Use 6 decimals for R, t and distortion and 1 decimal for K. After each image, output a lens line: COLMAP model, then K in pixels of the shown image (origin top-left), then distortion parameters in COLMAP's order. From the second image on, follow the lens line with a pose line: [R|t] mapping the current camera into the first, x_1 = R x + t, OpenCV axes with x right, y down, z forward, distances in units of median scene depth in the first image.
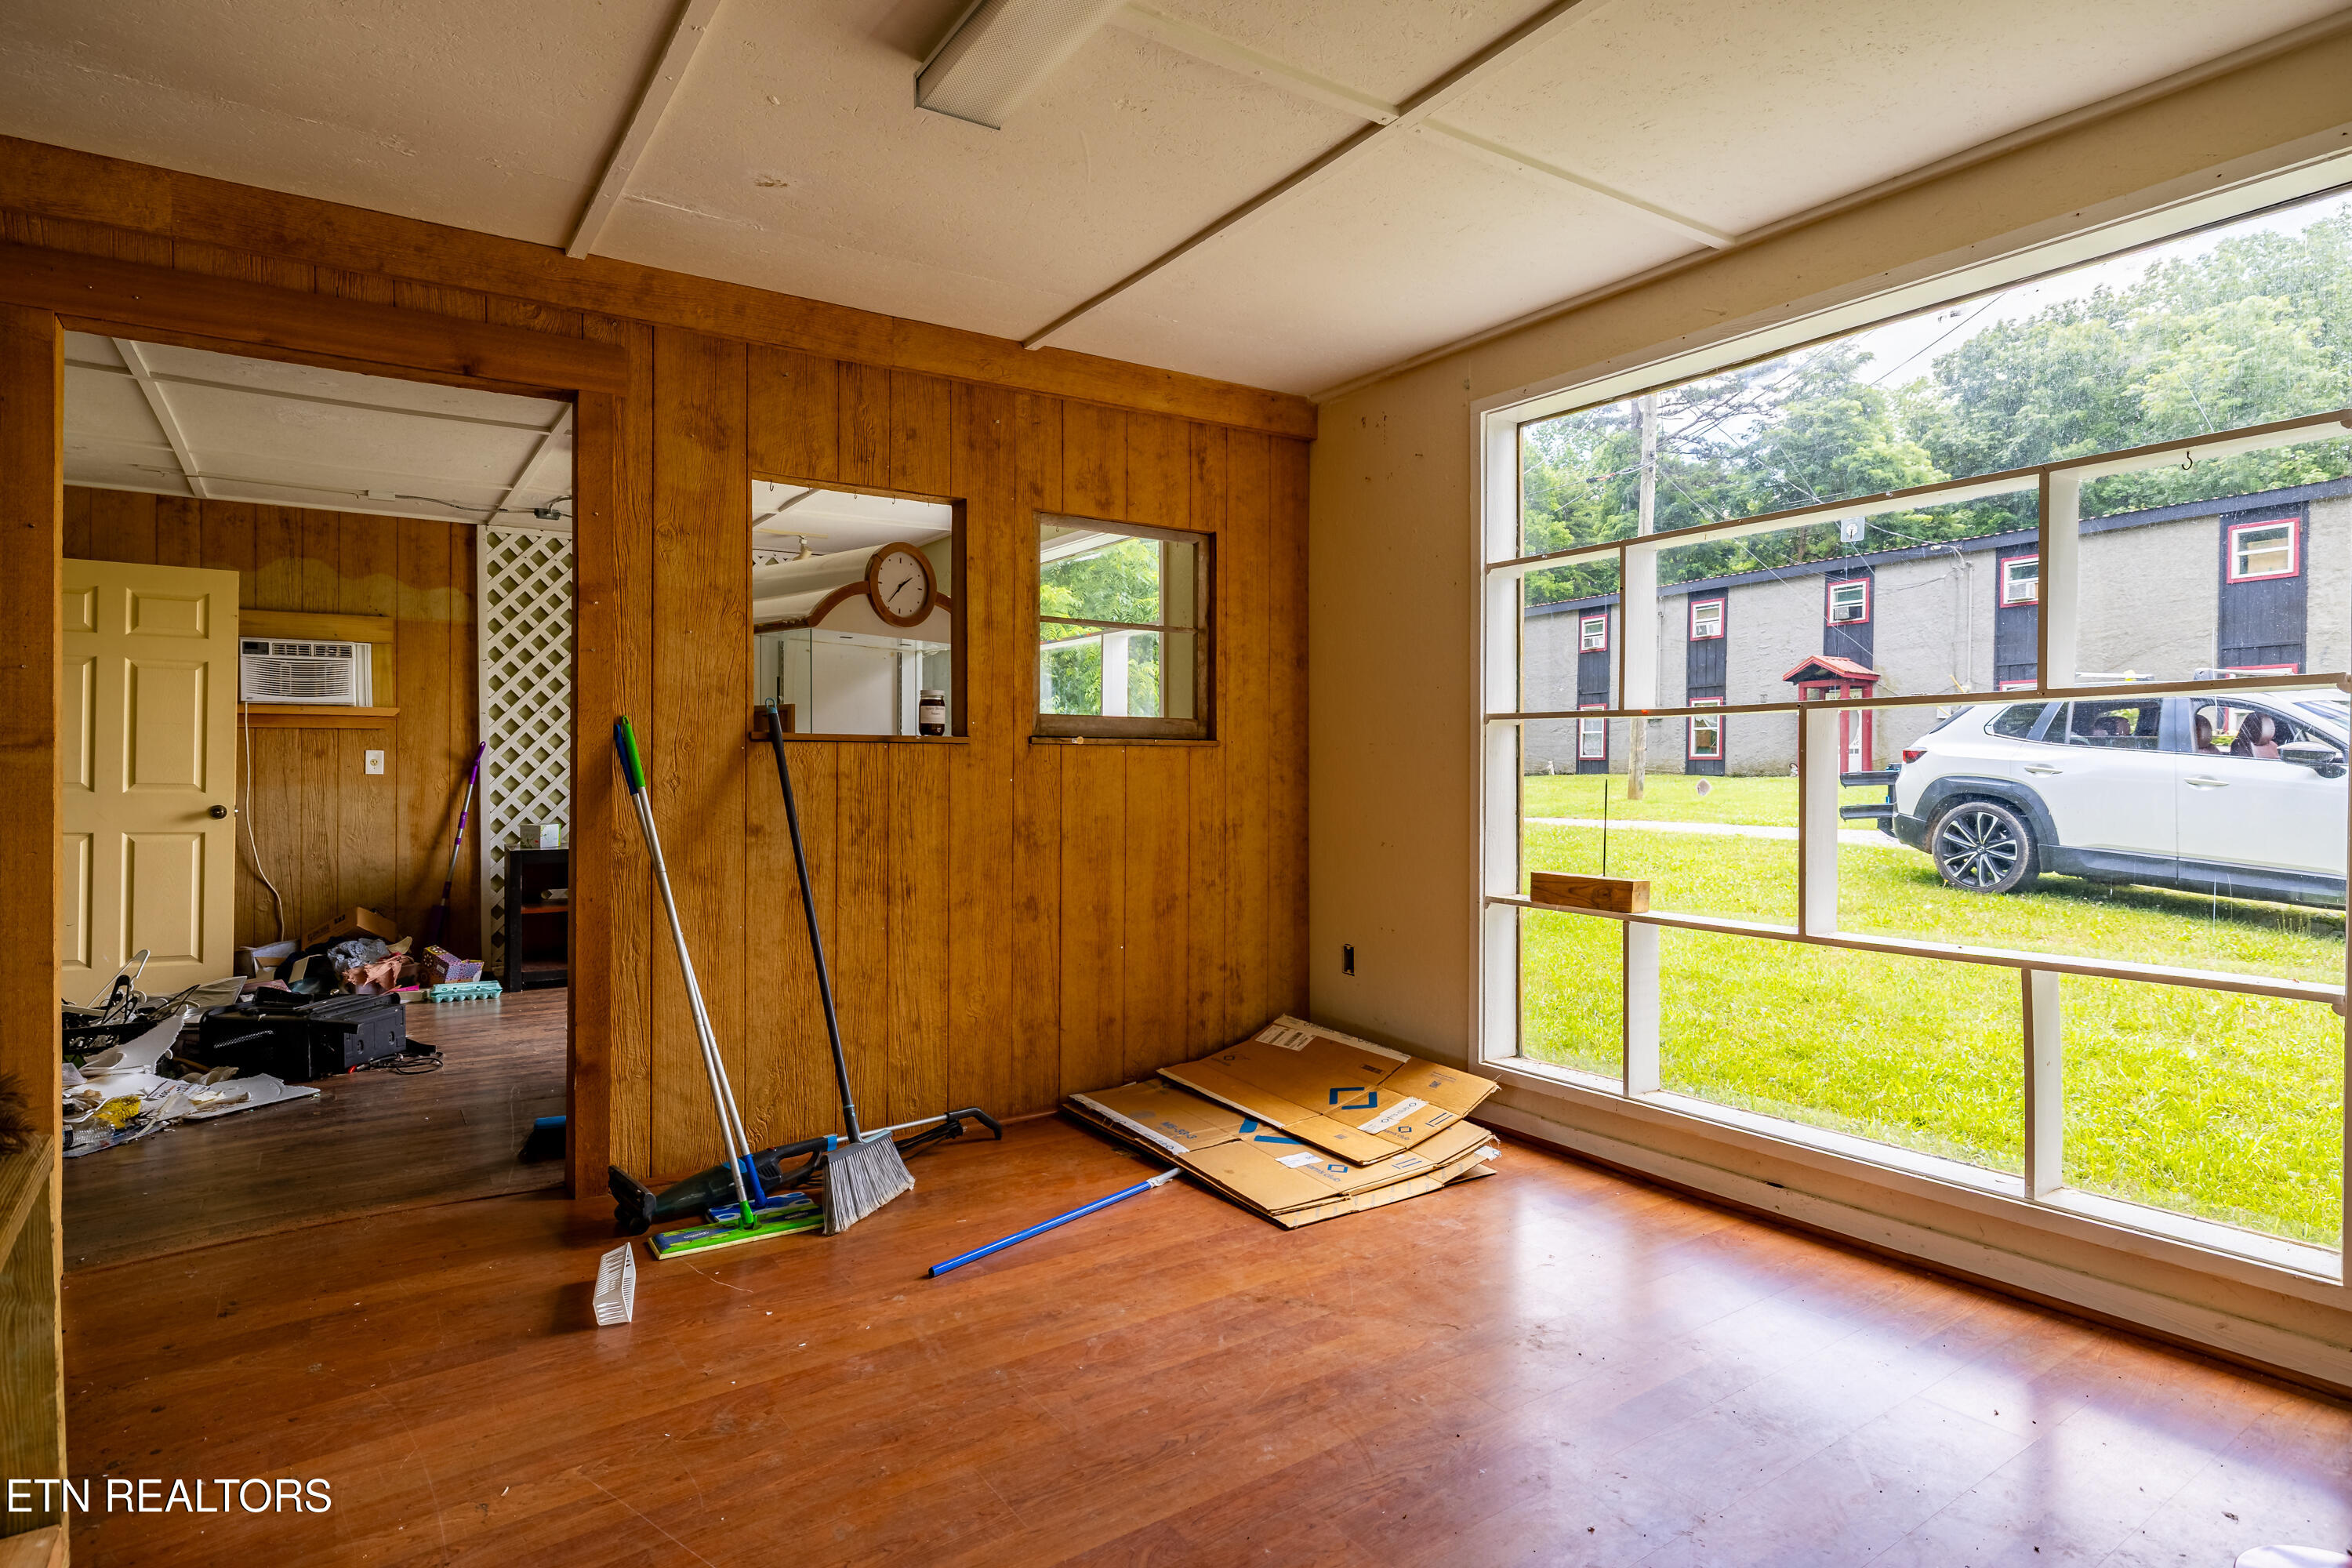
lens RADIAL K [[1227.3, 0, 1184.6], [0, 1227.3, 803.0], [0, 0, 1]] dist [-0.001613, 0.000278]
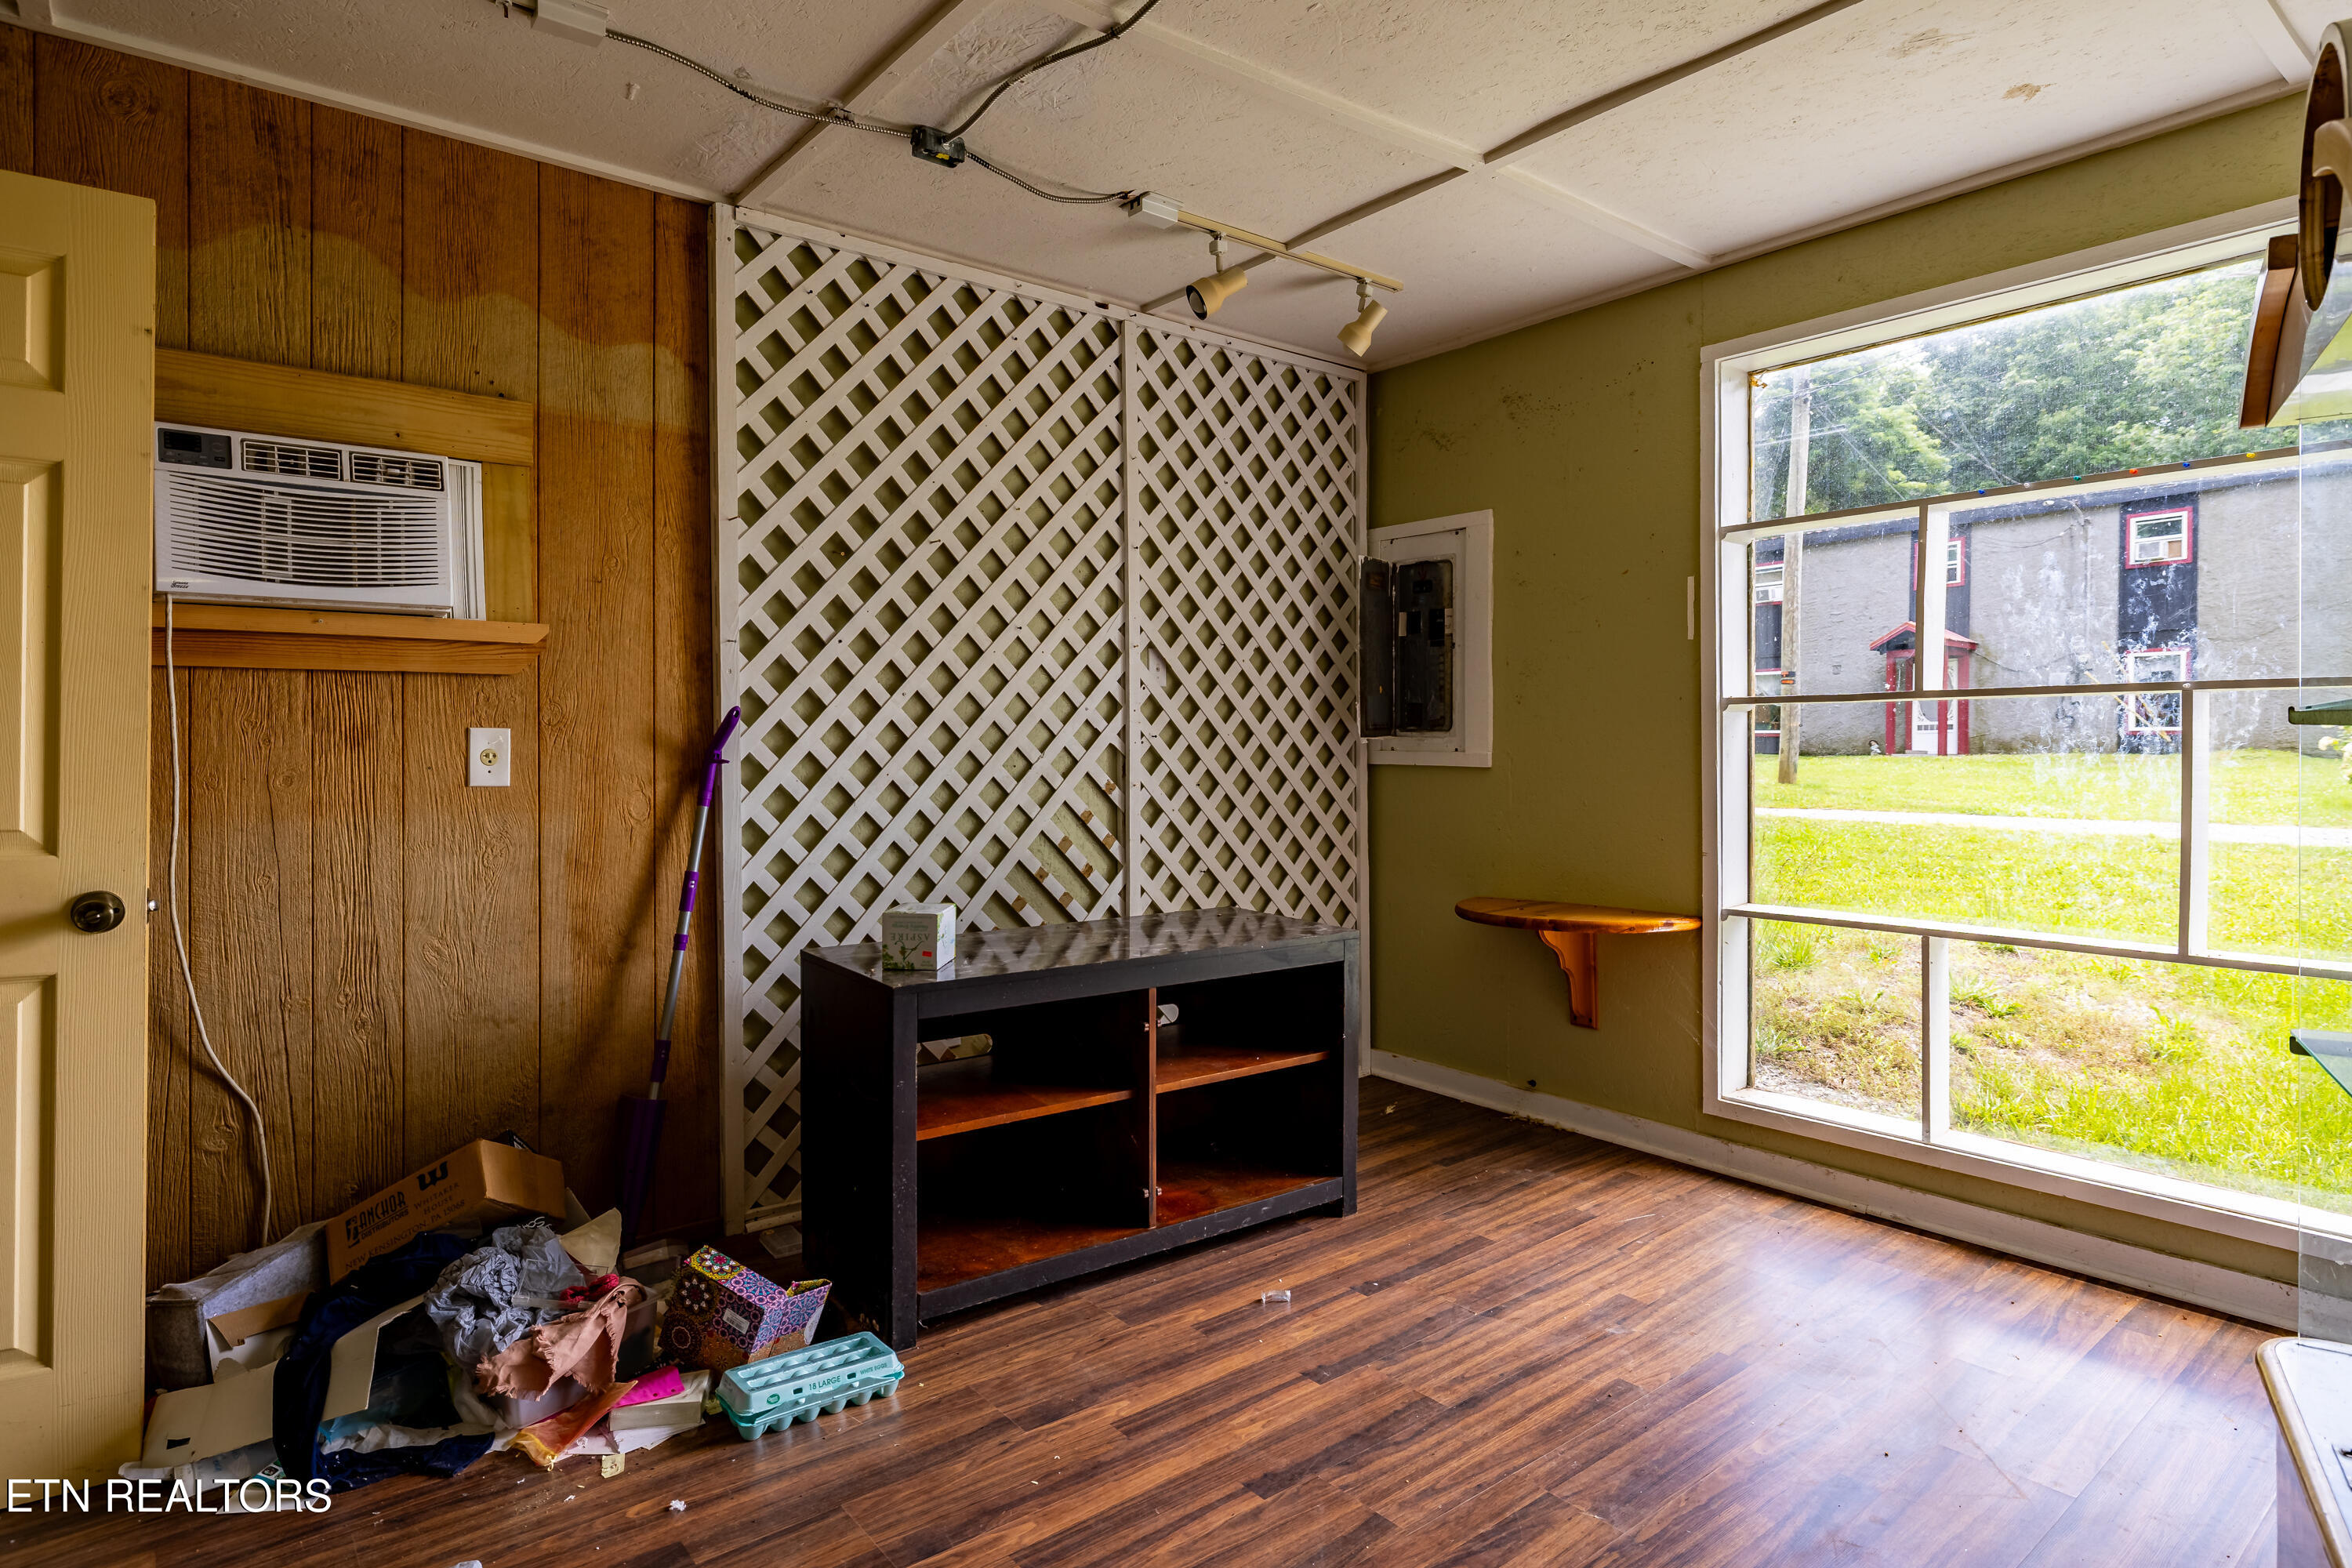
lens RADIAL K [[1247.0, 0, 1176.0], [0, 1247.0, 784.0], [0, 0, 1]] dist [-0.001934, -0.000052]
pose [[0.997363, -0.005166, 0.072387, -0.460590], [0.005008, 0.999985, 0.002366, -0.024037], [-0.072398, -0.001997, 0.997374, 0.567848]]
